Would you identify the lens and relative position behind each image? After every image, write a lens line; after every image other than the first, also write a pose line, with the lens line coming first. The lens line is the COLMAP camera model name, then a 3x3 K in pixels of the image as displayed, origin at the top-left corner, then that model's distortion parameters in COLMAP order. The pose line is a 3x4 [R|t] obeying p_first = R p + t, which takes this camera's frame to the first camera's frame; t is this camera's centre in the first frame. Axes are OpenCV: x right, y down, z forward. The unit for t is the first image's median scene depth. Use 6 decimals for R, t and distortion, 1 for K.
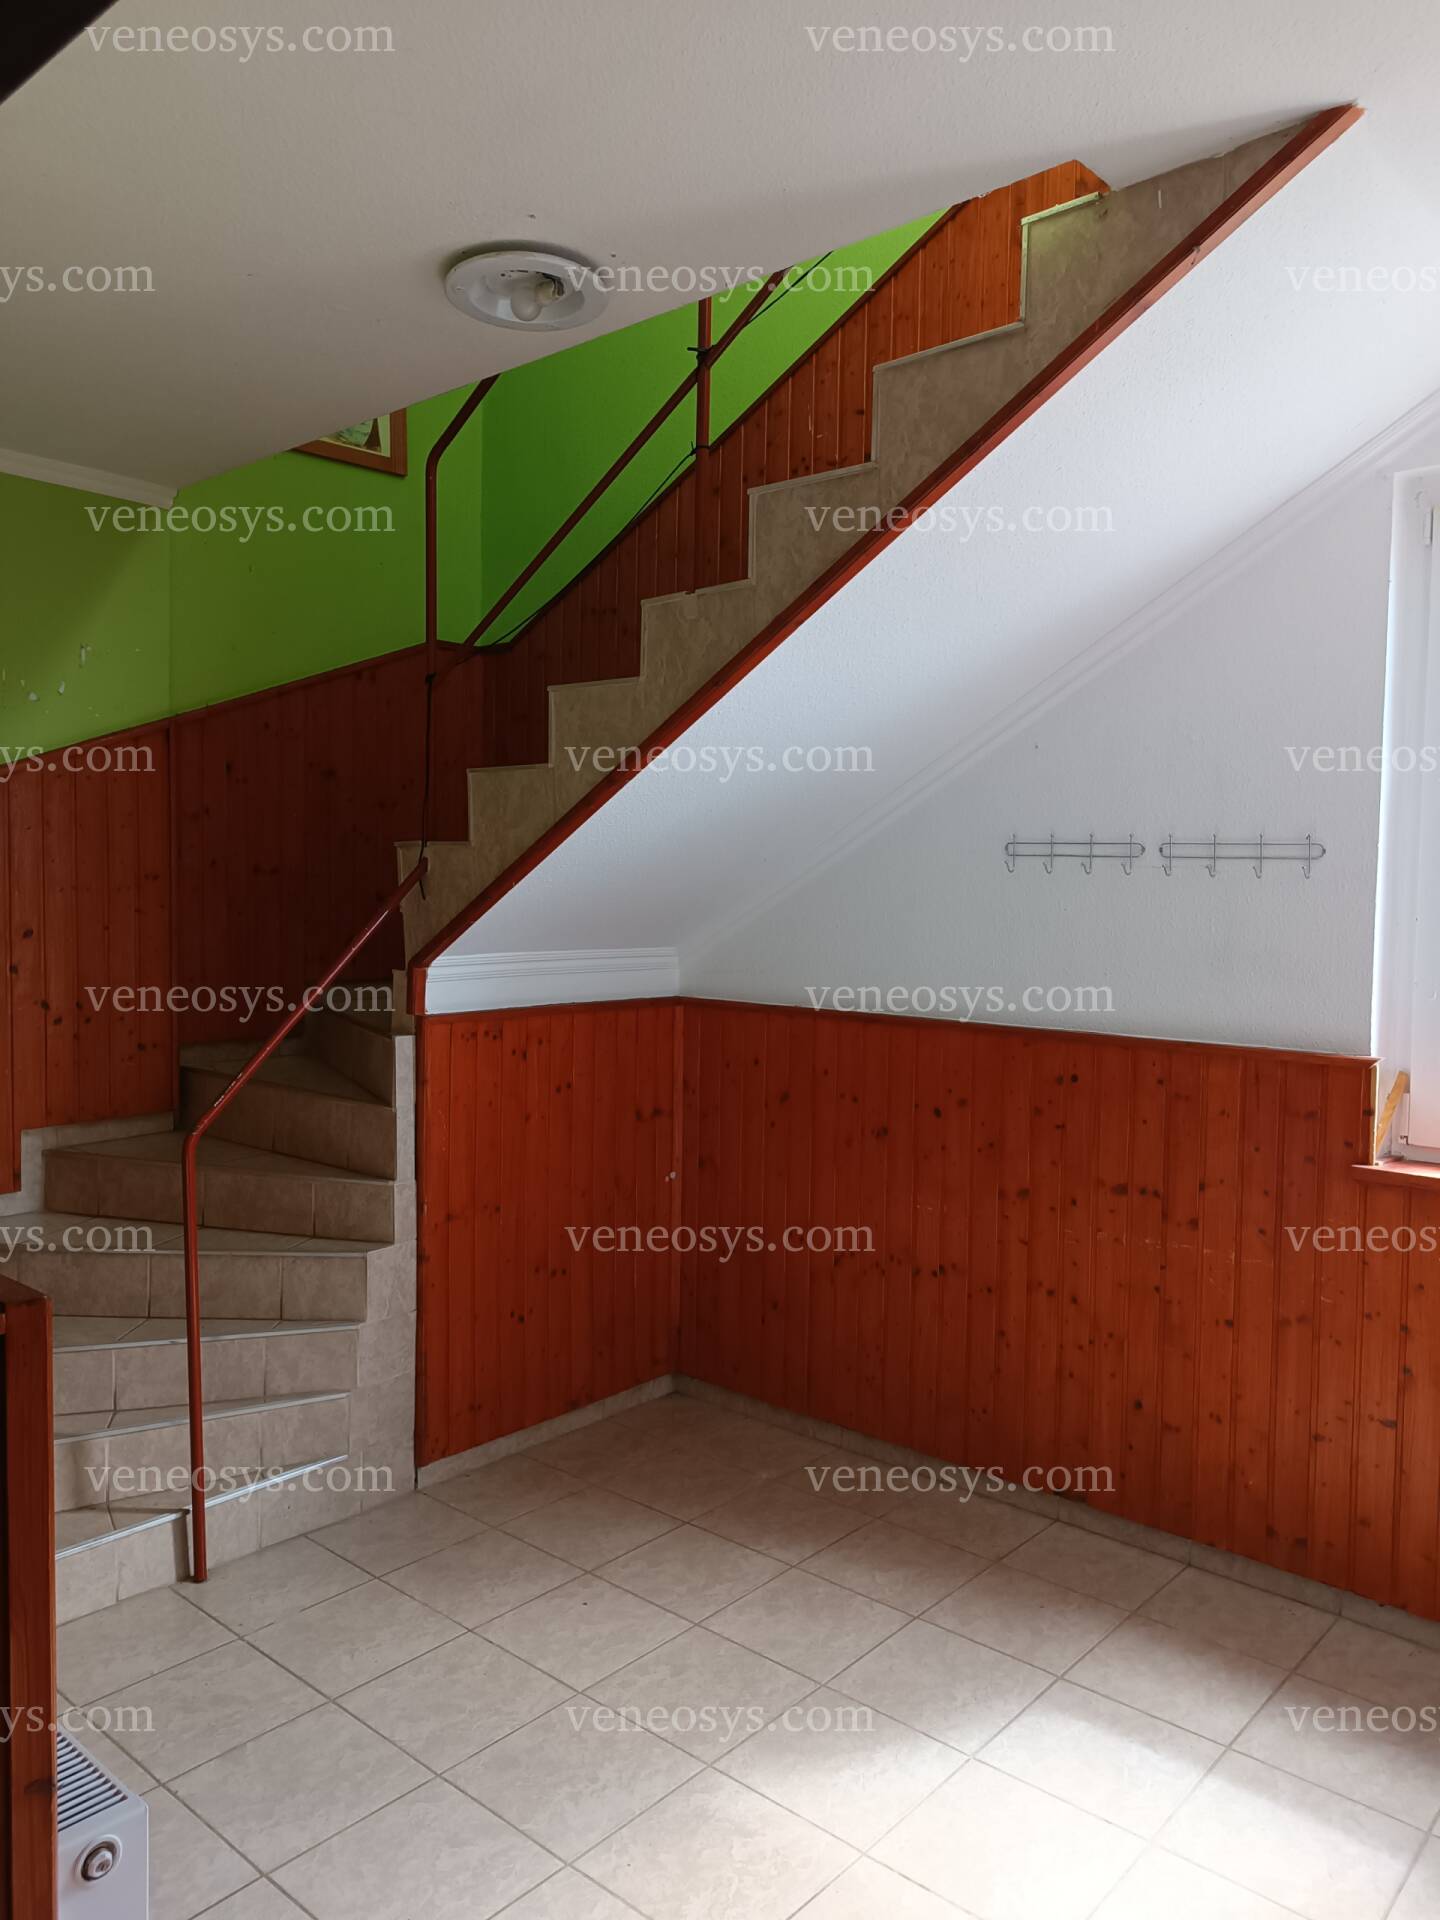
lens RADIAL K [[1368.6, 0, 716.6], [0, 1368.6, 962.1], [0, 0, 1]] dist [0.019389, -0.016469]
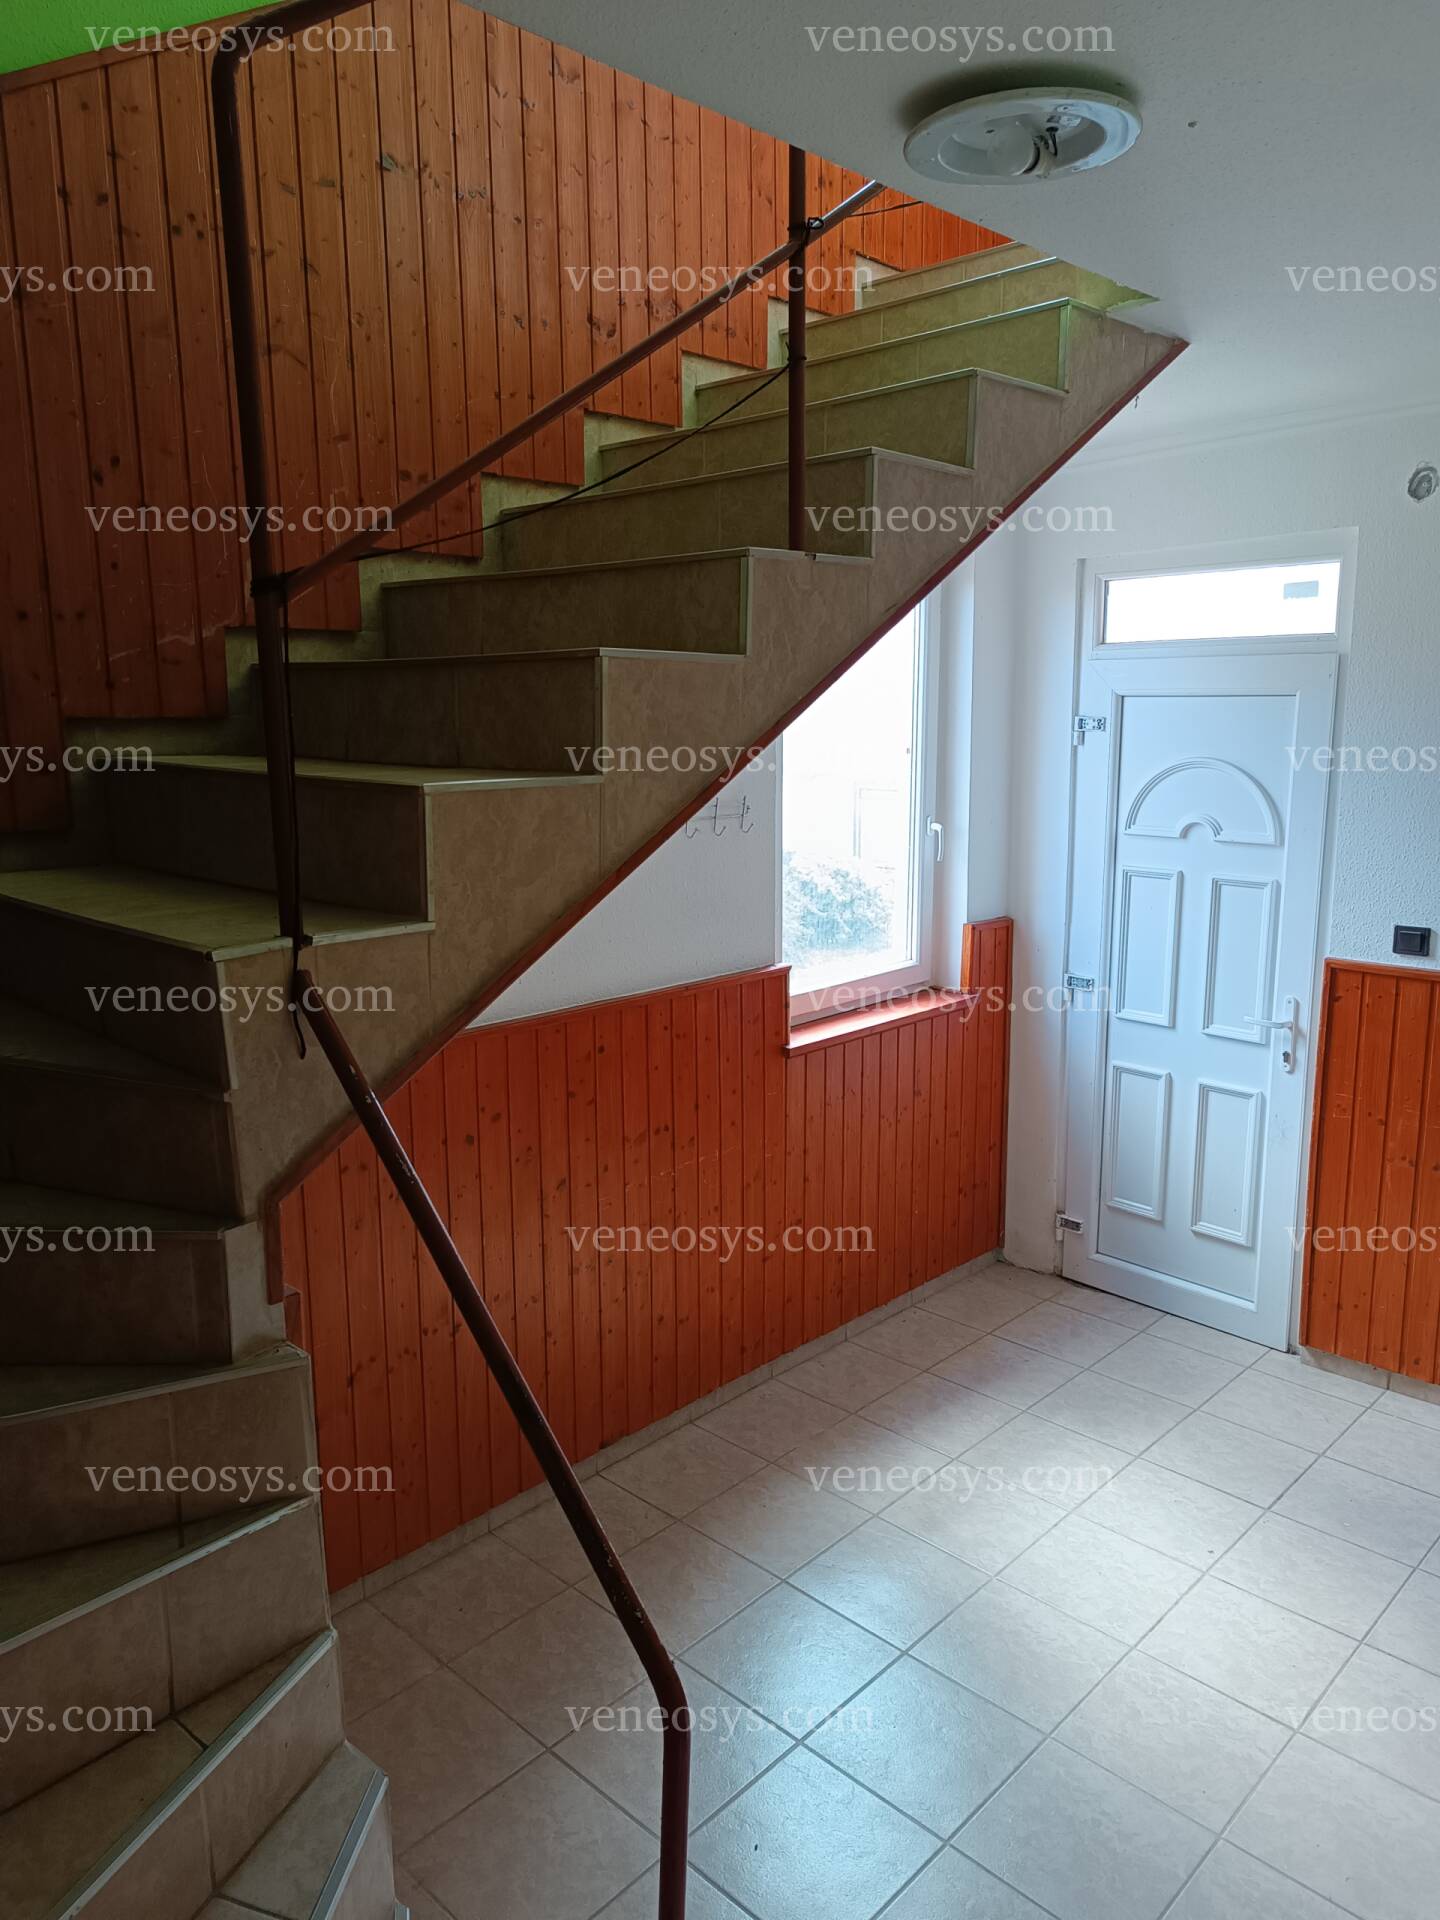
lens RADIAL K [[1368.6, 0, 716.6], [0, 1368.6, 955.4], [0, 0, 1]] dist [0.019389, -0.016469]
pose [[0.051513, -0.199302, 0.978583, -0.749686], [0.061807, 0.978642, 0.196061, -0.185724], [-0.996758, 0.050383, 0.062731, 0.925494]]
